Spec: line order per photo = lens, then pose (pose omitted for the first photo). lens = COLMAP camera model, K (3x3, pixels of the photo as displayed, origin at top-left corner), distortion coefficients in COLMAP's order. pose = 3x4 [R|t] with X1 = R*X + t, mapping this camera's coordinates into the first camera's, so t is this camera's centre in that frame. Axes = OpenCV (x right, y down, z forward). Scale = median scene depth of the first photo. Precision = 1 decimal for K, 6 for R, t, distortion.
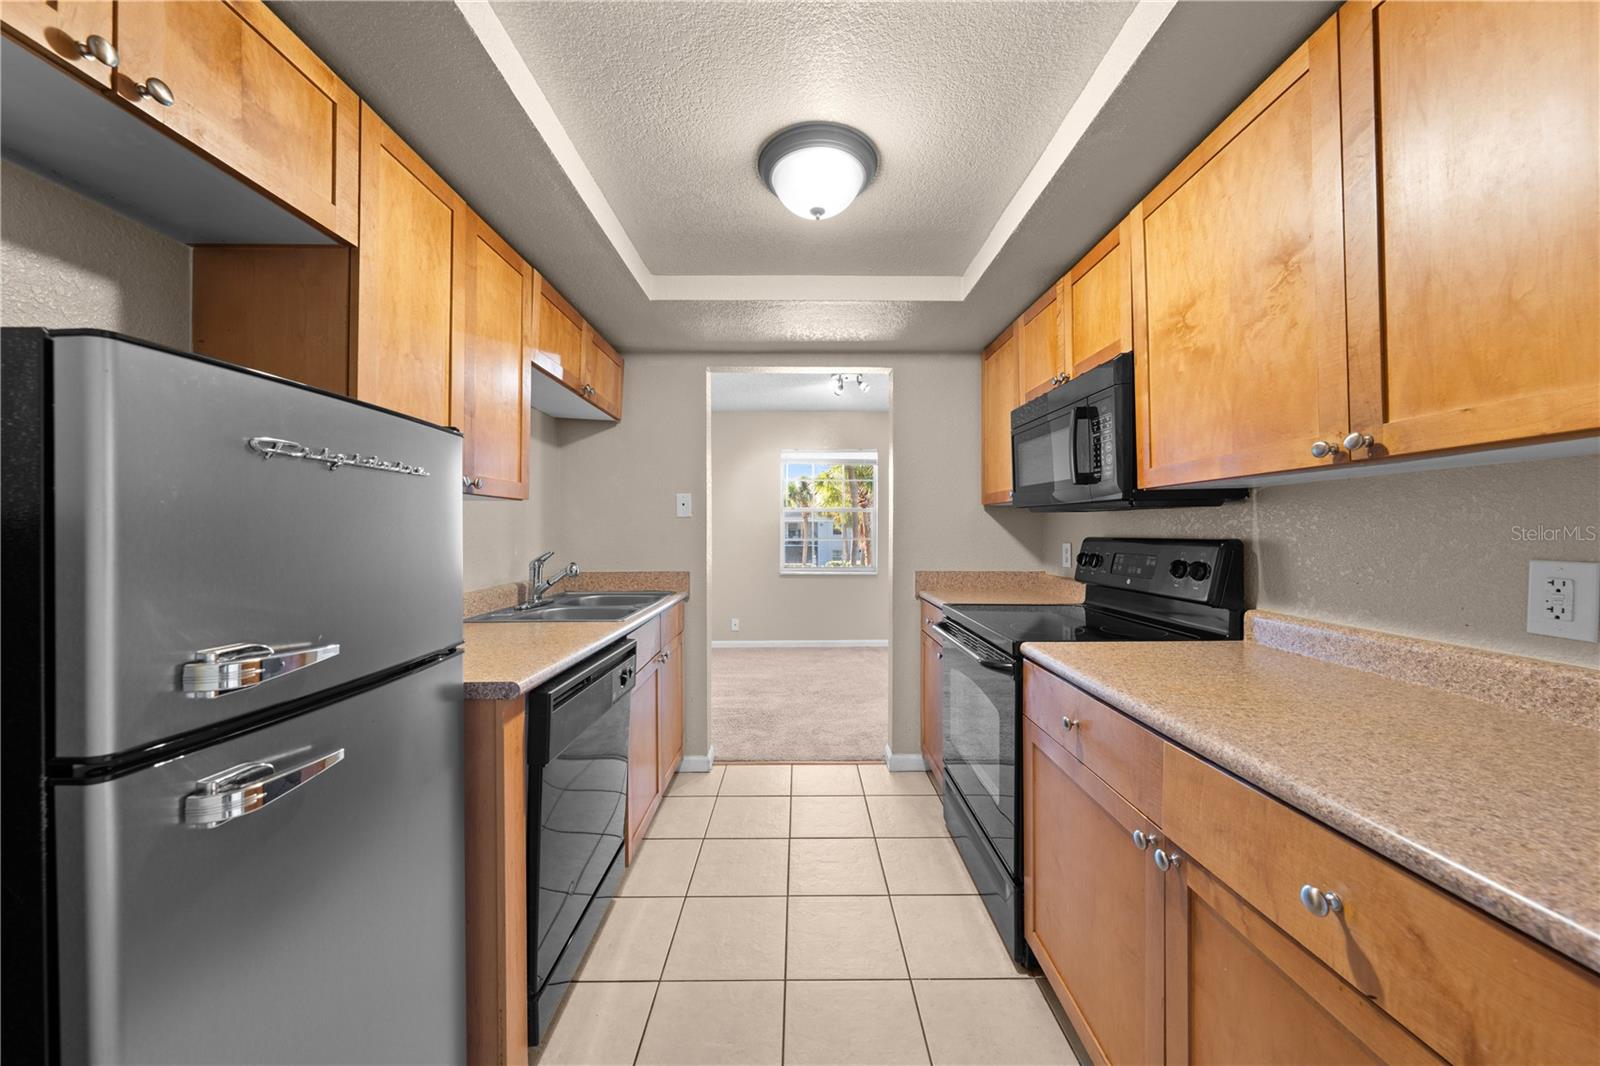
lens RADIAL K [[540.3, 0, 796.2], [0, 540.3, 532.1], [0, 0, 1]] dist [-0.004441, 0.000612]
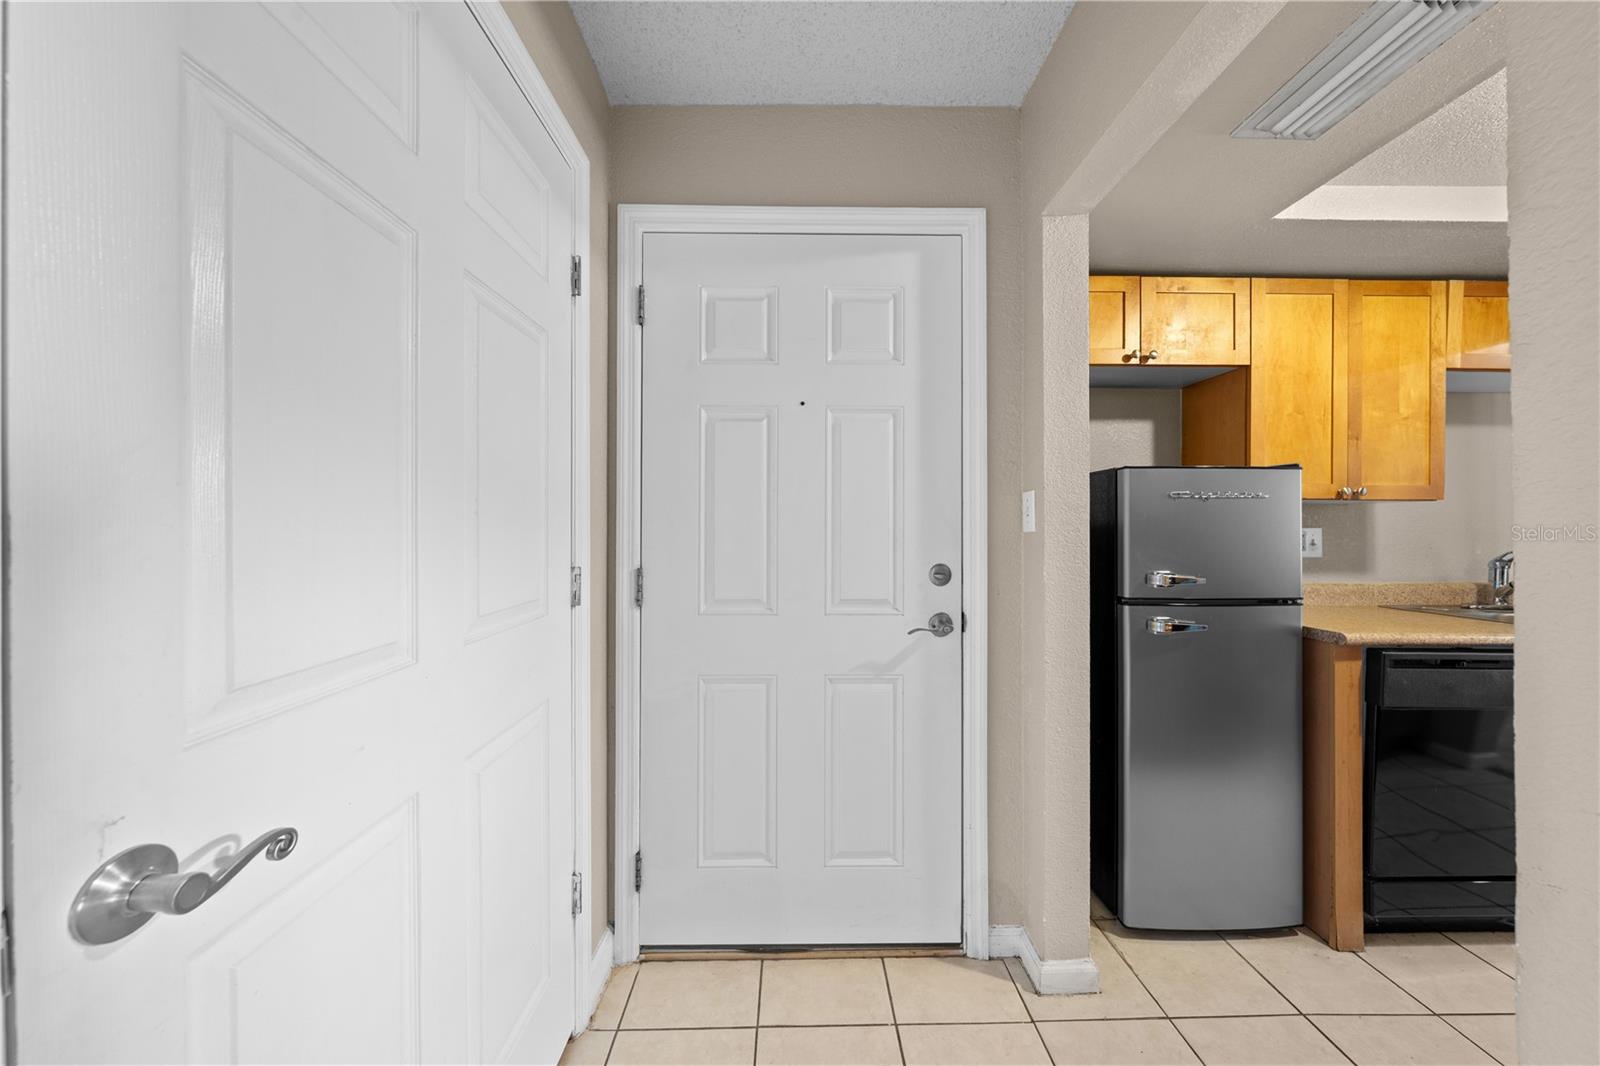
lens RADIAL K [[540.3, 0, 805.7], [0, 540.3, 523.9], [0, 0, 1]] dist [-0.004441, 0.000612]
pose [[0.020436, -0.007755, -0.999761, 0.801097], [-0.004446, 0.999959, -0.007847, 0.002726], [0.999781, 0.004606, 0.020401, -0.418569]]
